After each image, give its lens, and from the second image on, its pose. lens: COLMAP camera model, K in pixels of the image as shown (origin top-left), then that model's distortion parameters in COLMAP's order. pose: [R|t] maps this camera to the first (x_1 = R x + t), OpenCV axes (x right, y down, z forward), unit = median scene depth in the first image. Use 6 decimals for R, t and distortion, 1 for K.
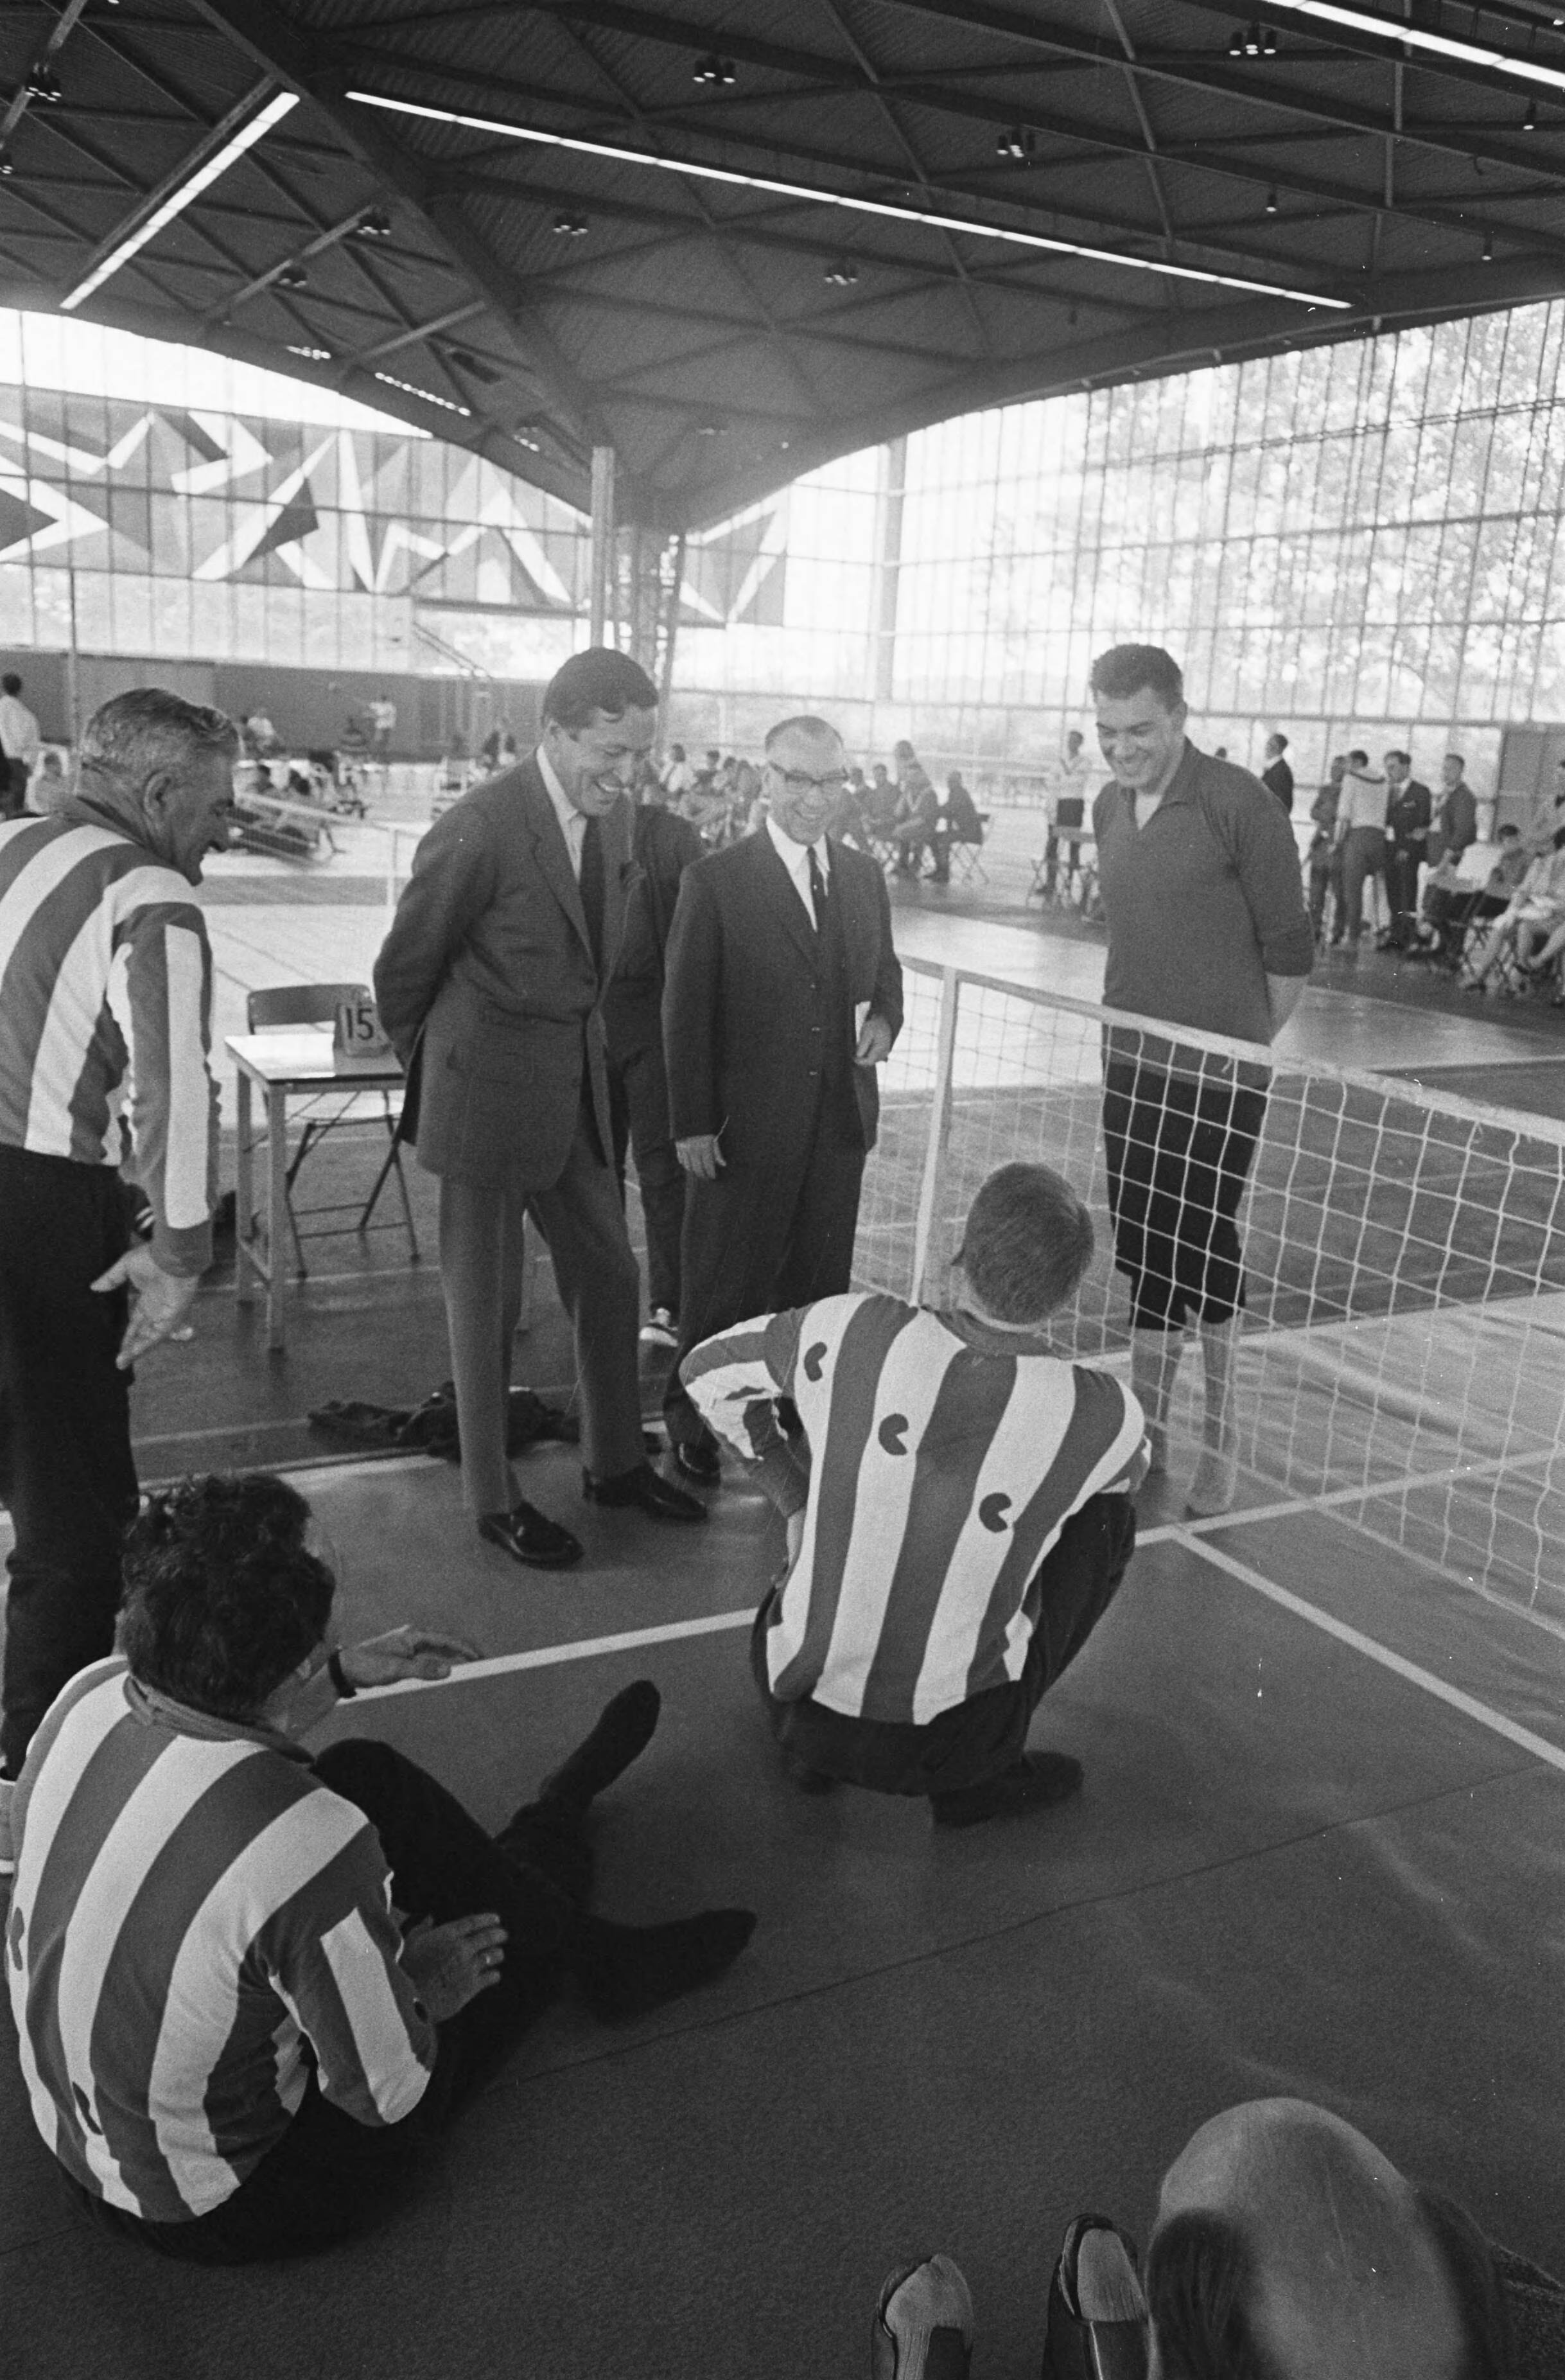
lens RADIAL K [[1904.3, 0, 776.3], [0, 1904.3, 1179.4], [0, 0, 1]] dist [-0.052992, 0.117240]
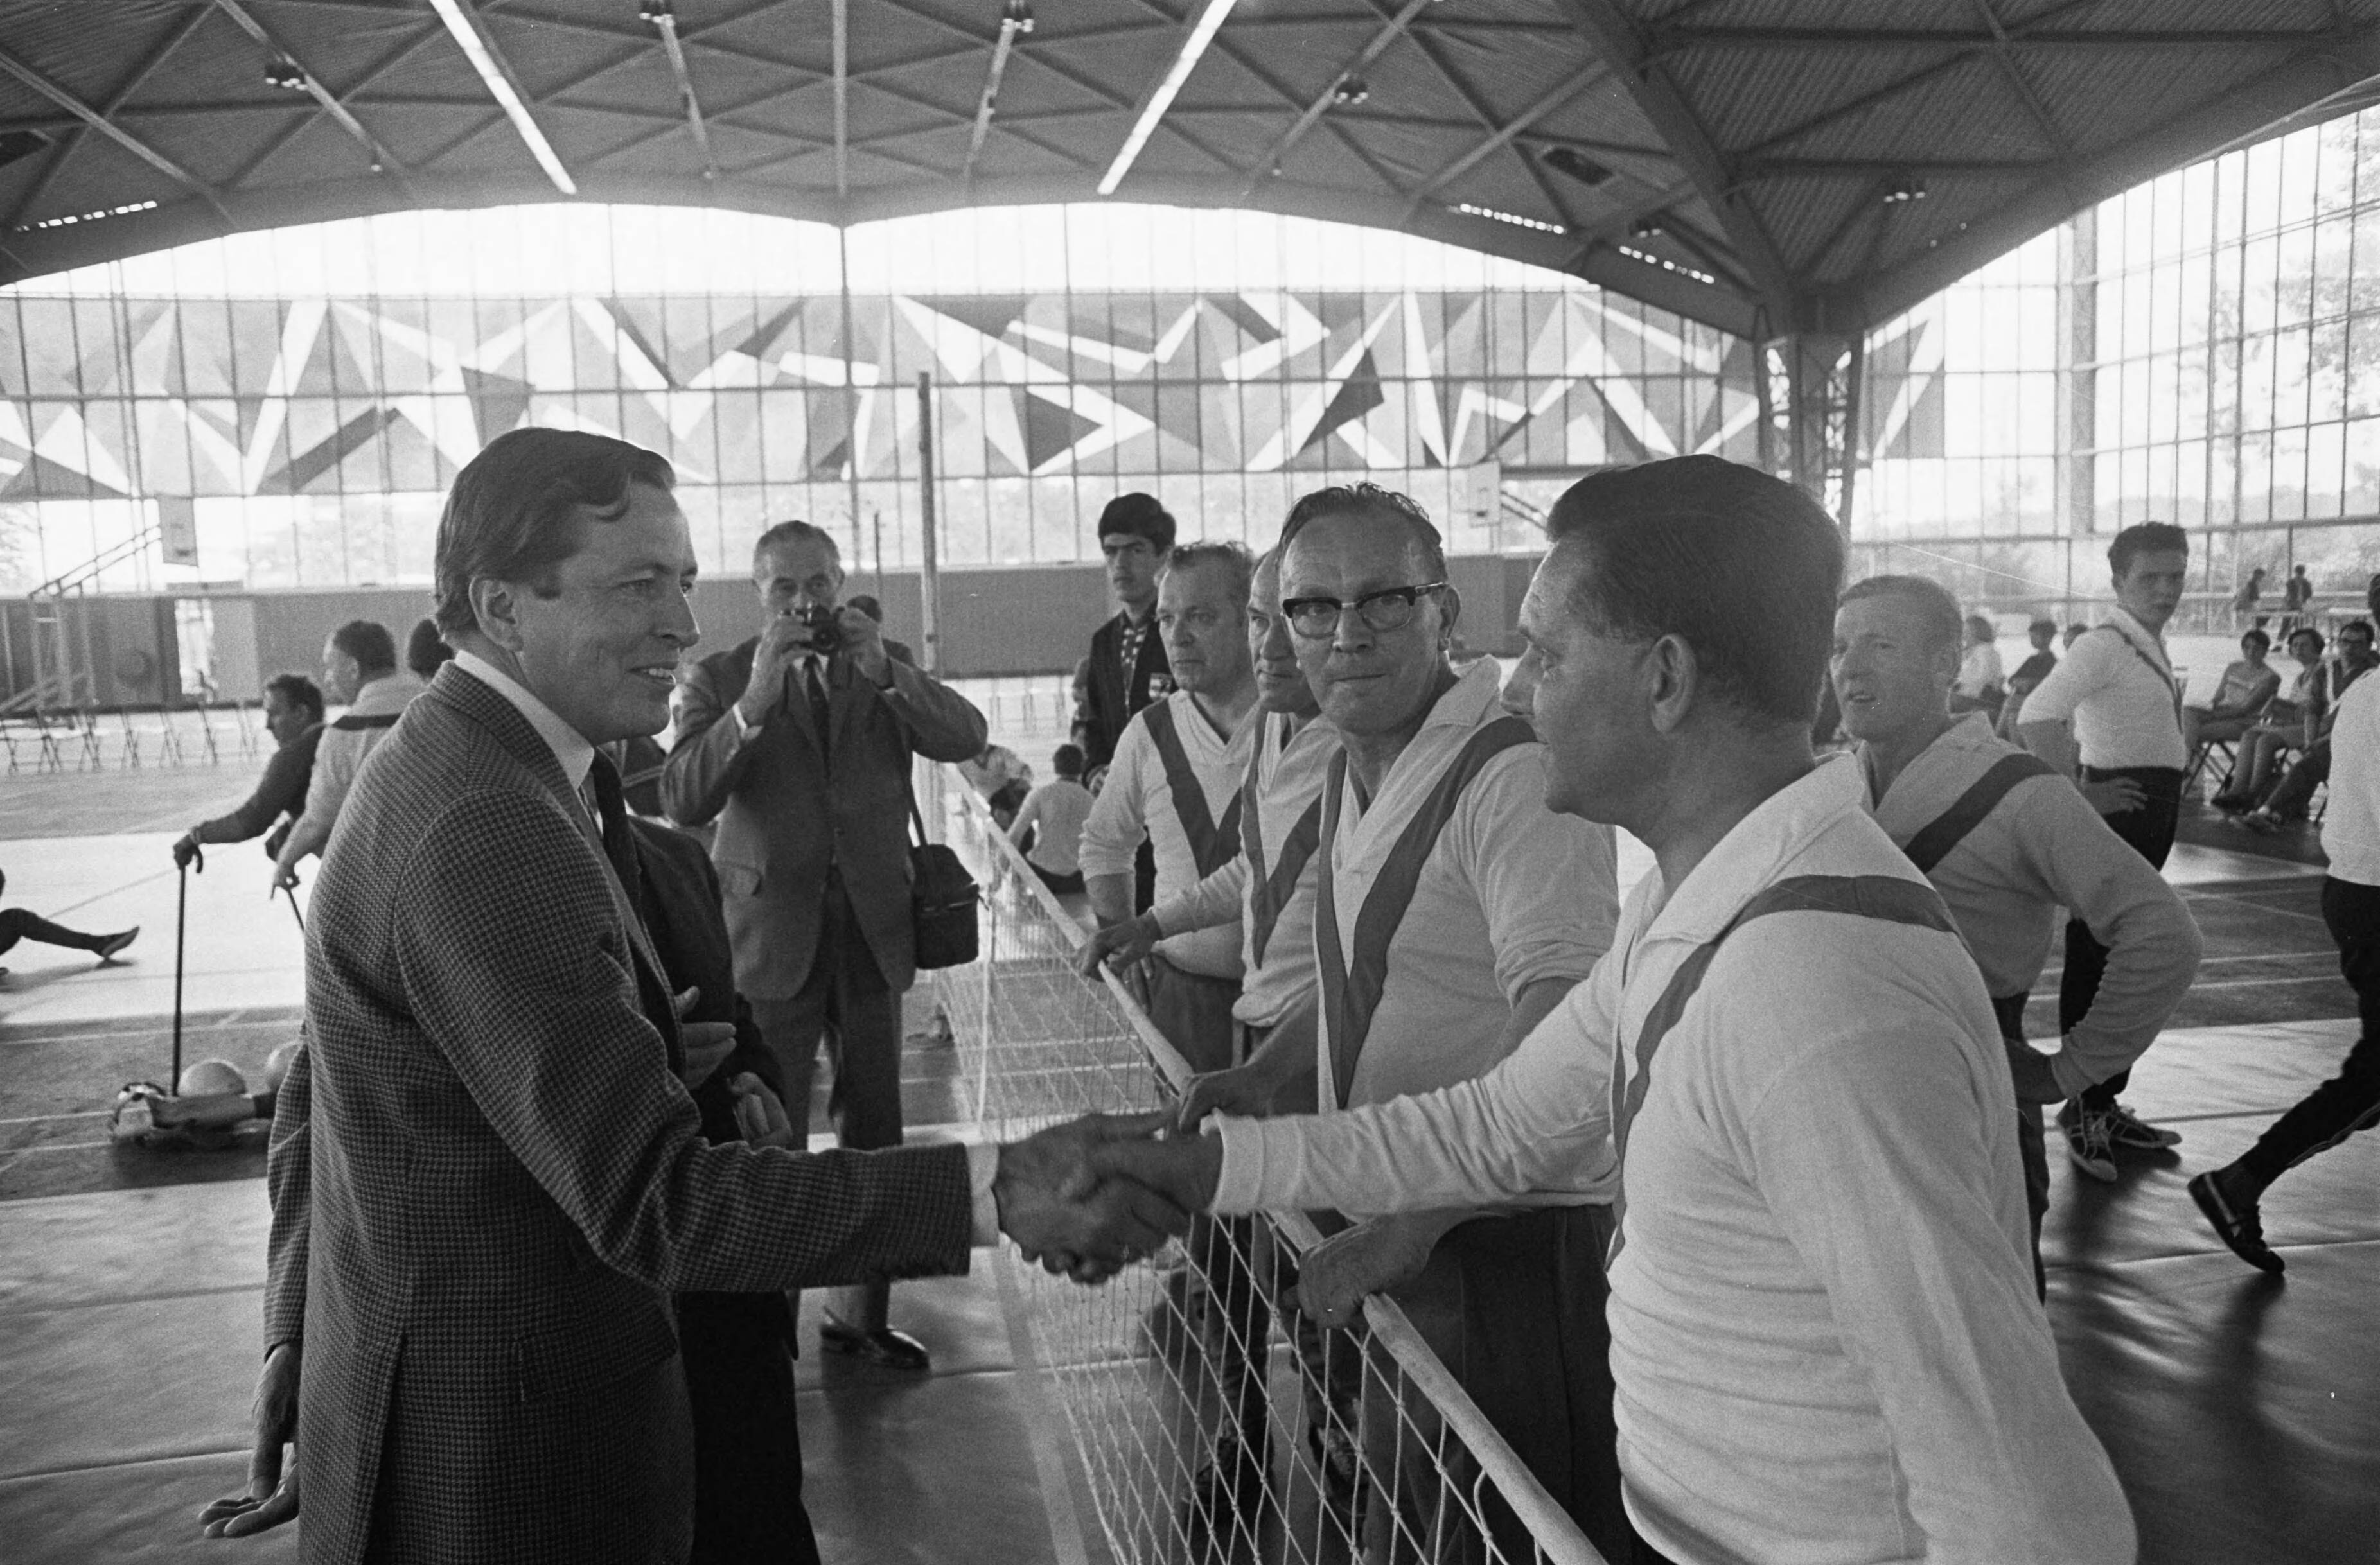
lens RADIAL K [[1904.3, 0, 1178.8], [0, 1904.3, 777.9], [0, 0, 1]] dist [-0.052992, 0.117240]
pose [[0.941219, -0.053764, -0.333490, -0.061058], [0.004910, 0.989326, -0.145636, -0.058051], [0.337761, 0.135438, 0.931437, 0.226394]]
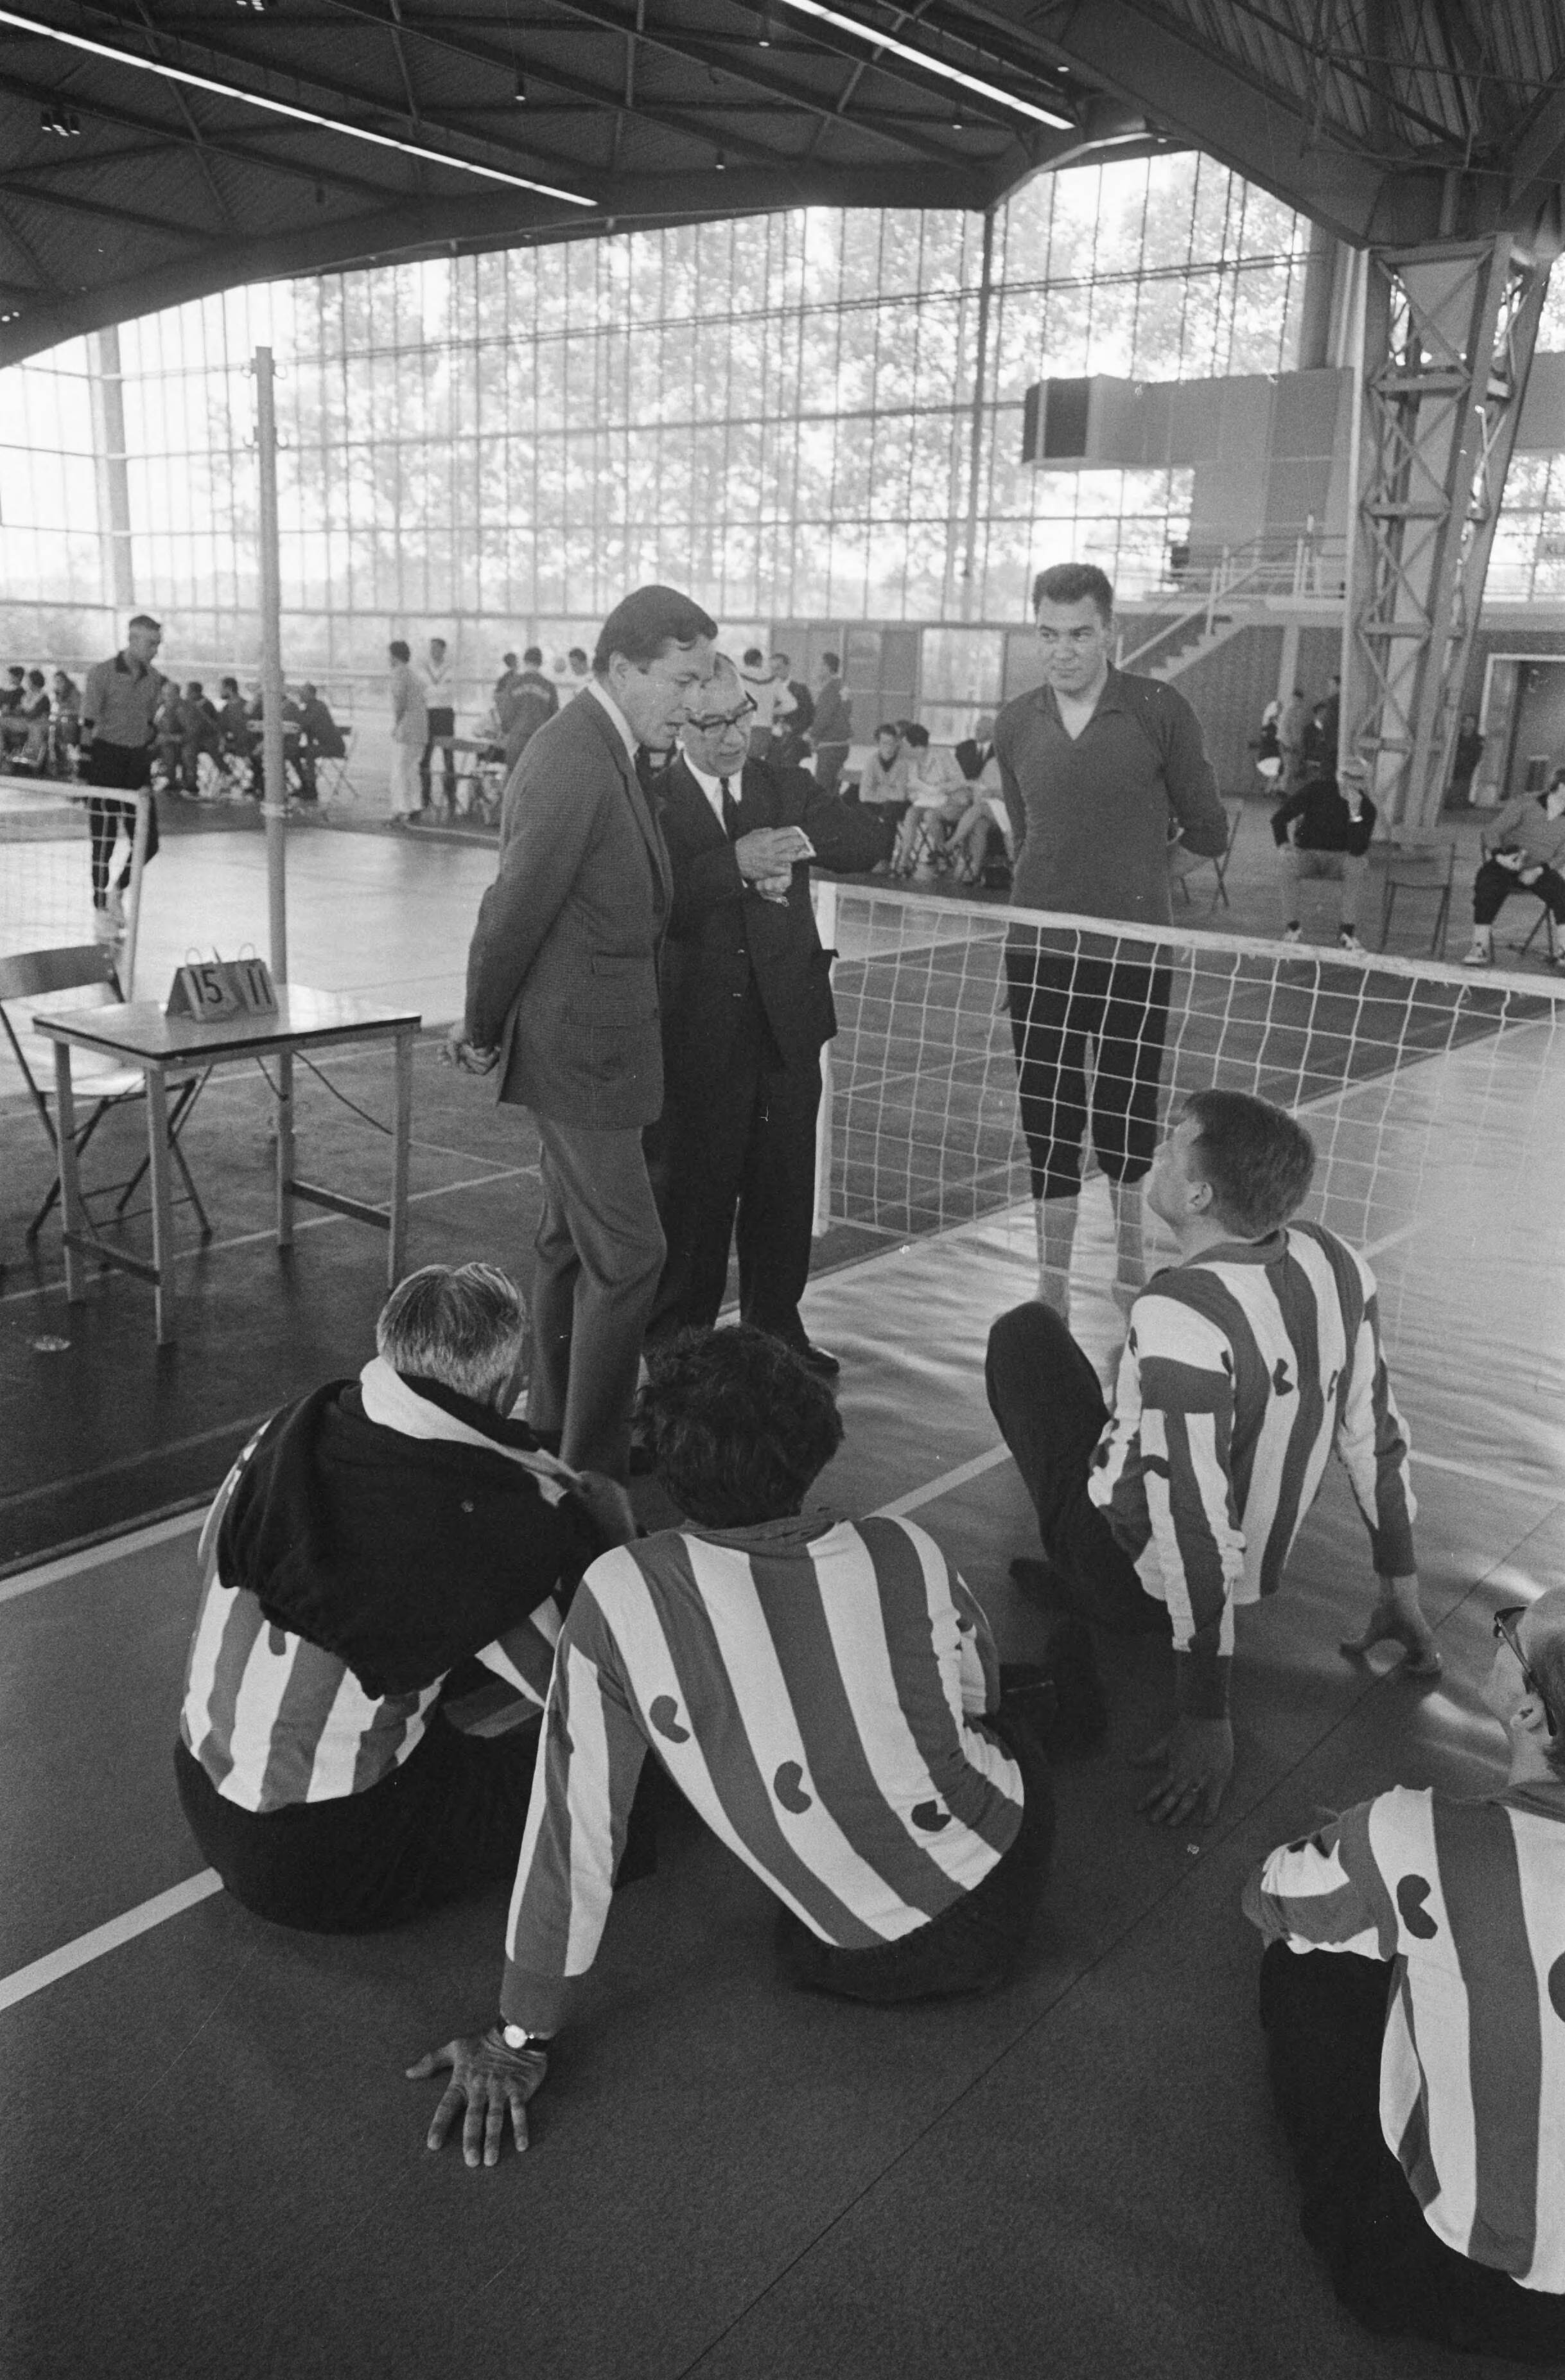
lens RADIAL K [[1904.3, 0, 779.4], [0, 1904.3, 1201.3], [0, 0, 1]] dist [-0.052992, 0.117240]
pose [[0.921557, -0.125955, 0.367245, -0.039347], [0.104051, 0.991435, 0.078932, -0.002987], [-0.374041, -0.034529, 0.926769, 0.007881]]
